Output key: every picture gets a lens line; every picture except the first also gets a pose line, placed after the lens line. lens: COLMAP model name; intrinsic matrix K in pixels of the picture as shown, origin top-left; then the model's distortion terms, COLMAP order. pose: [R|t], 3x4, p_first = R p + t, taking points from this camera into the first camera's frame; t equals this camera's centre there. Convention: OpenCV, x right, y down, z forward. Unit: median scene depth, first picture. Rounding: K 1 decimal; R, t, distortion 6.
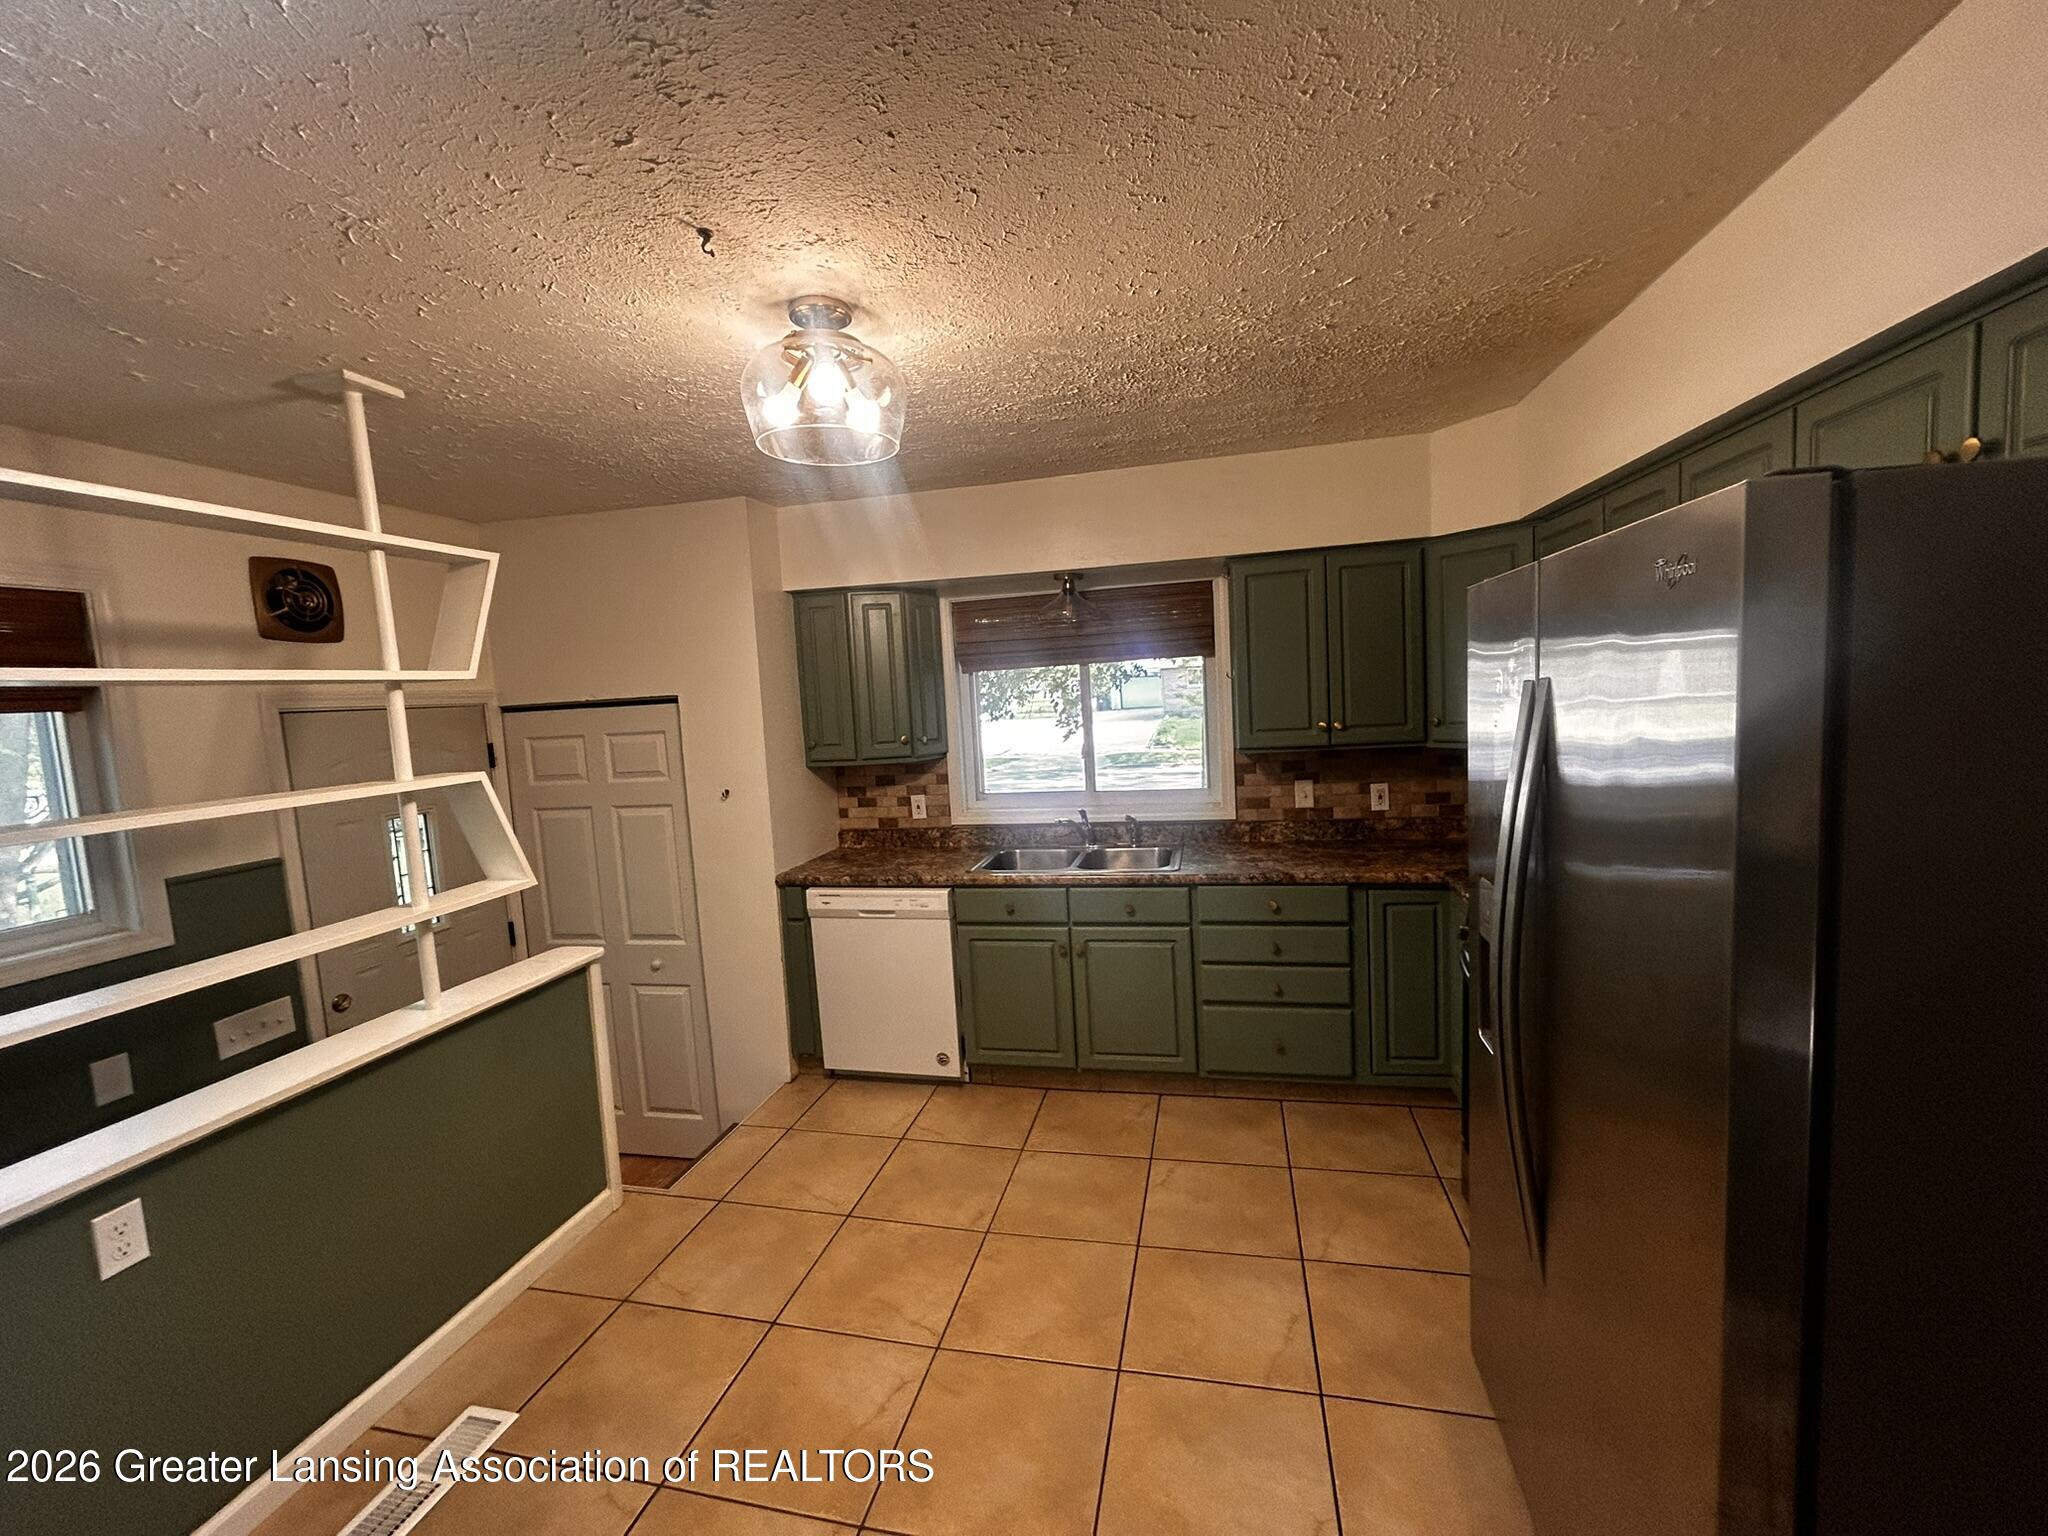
lens RADIAL K [[835.2, 0, 1024.0], [0, 835.2, 768.0], [0, 0, 1]] dist [-0.002816, 0.002471]
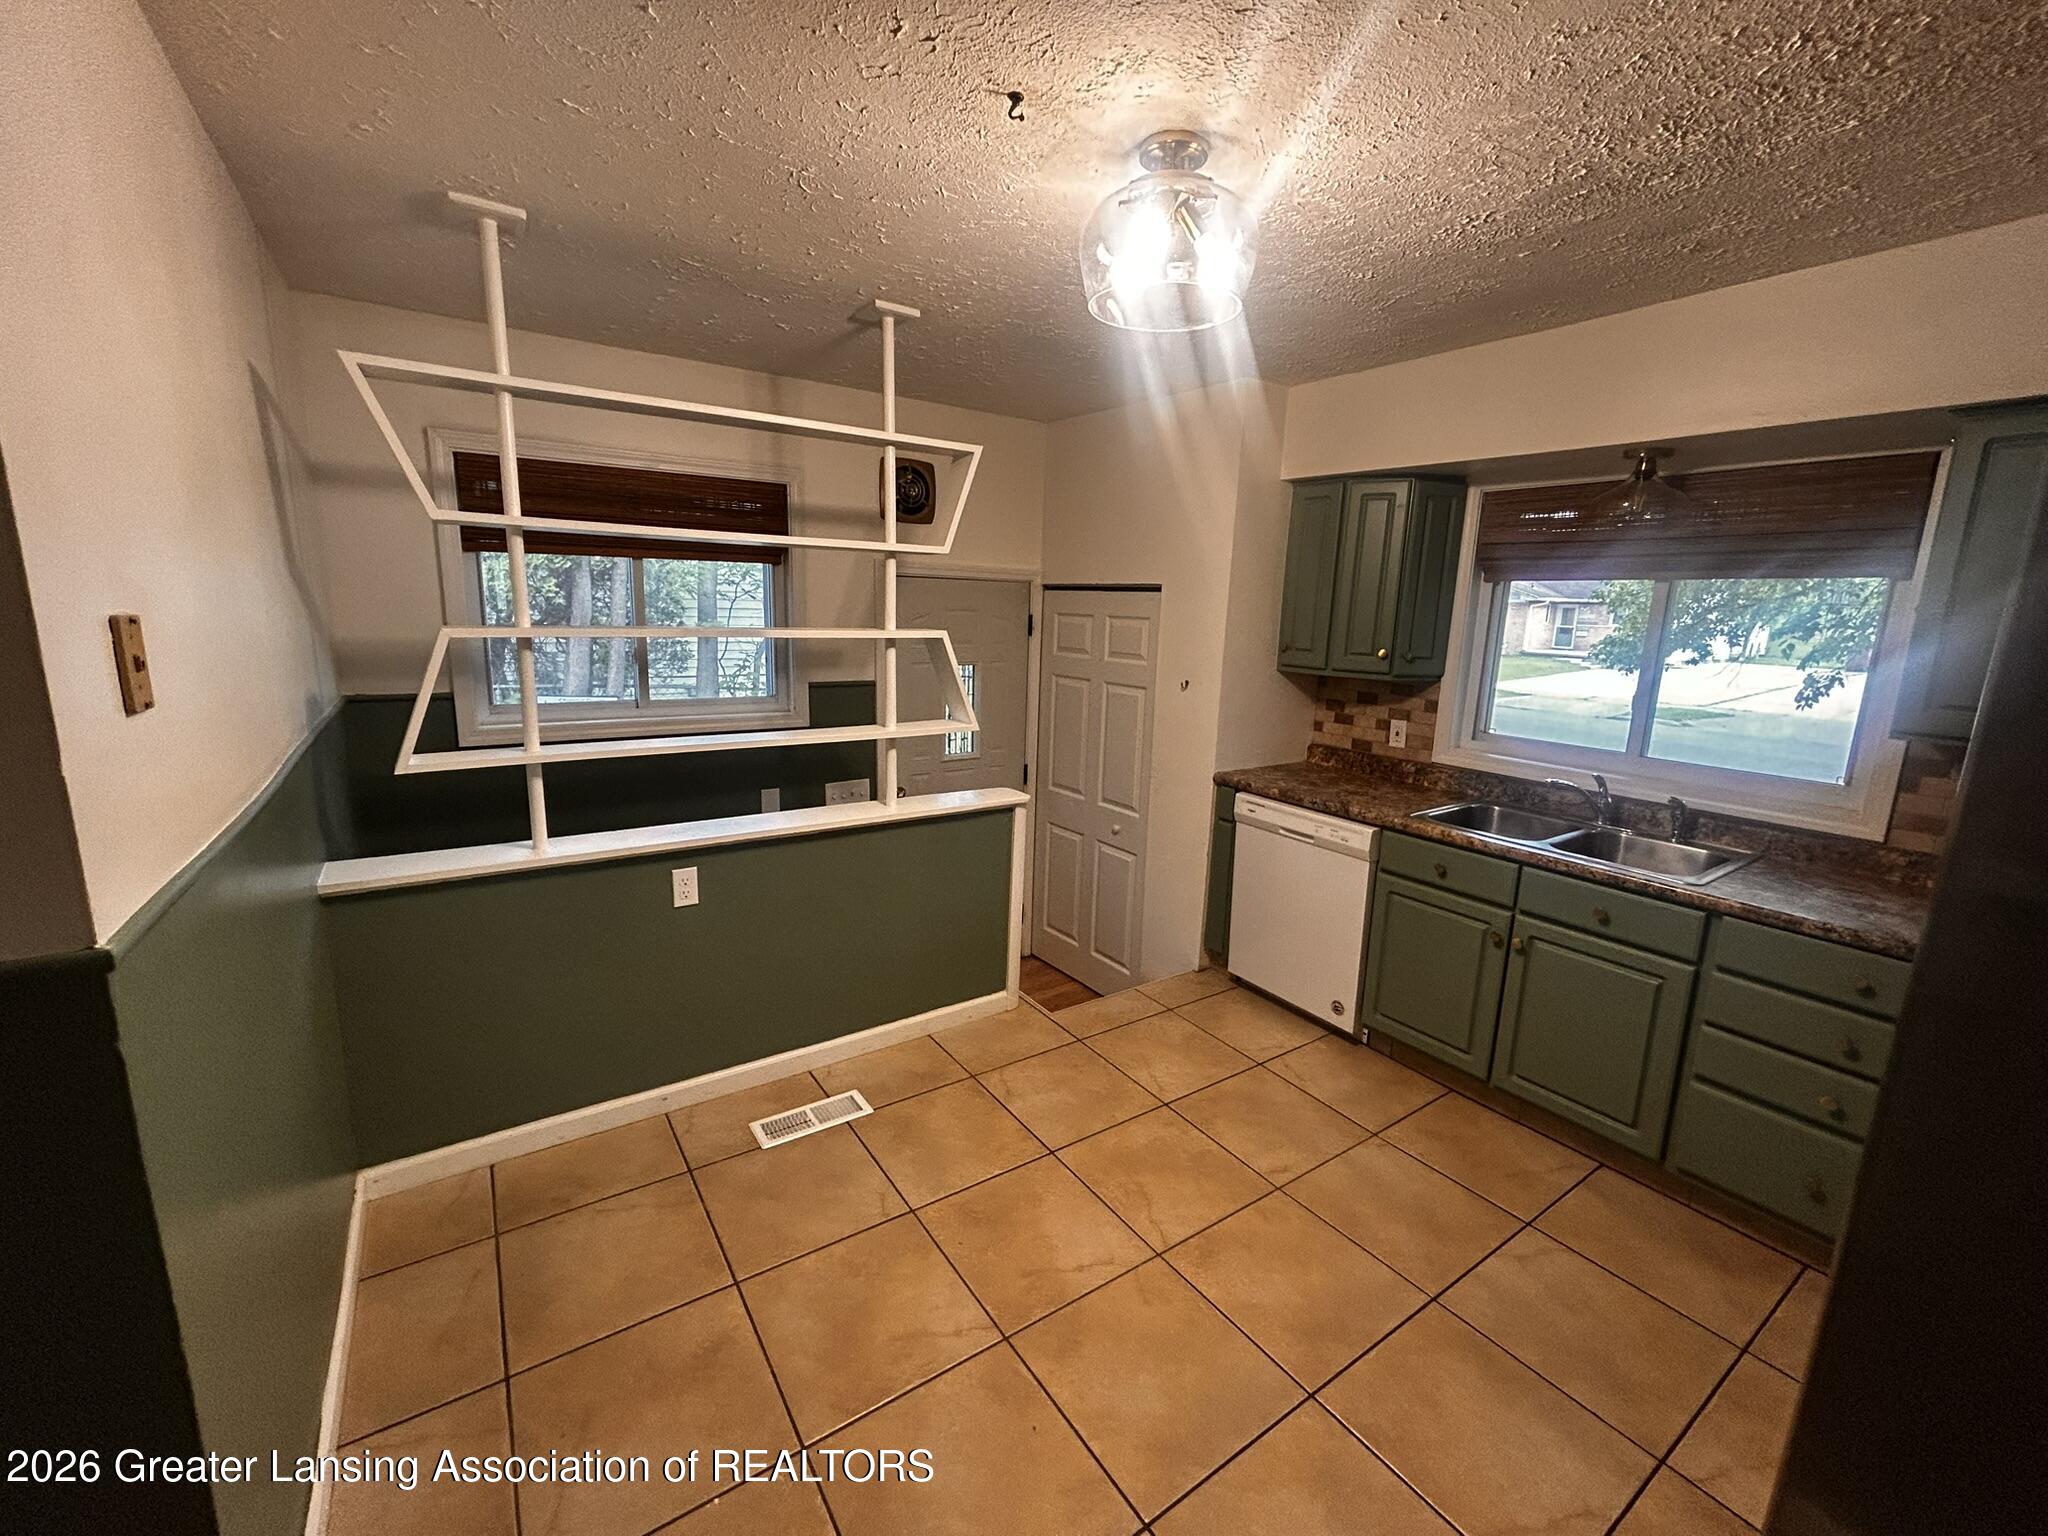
lens RADIAL K [[835.2, 0, 1024.0], [0, 835.2, 768.0], [0, 0, 1]] dist [-0.002816, 0.002471]
pose [[0.733895, 0.209725, -0.646075, 0.186138], [-0.135187, 0.977211, 0.163653, -0.010055], [0.665674, -0.032763, 0.745523, 0.102030]]
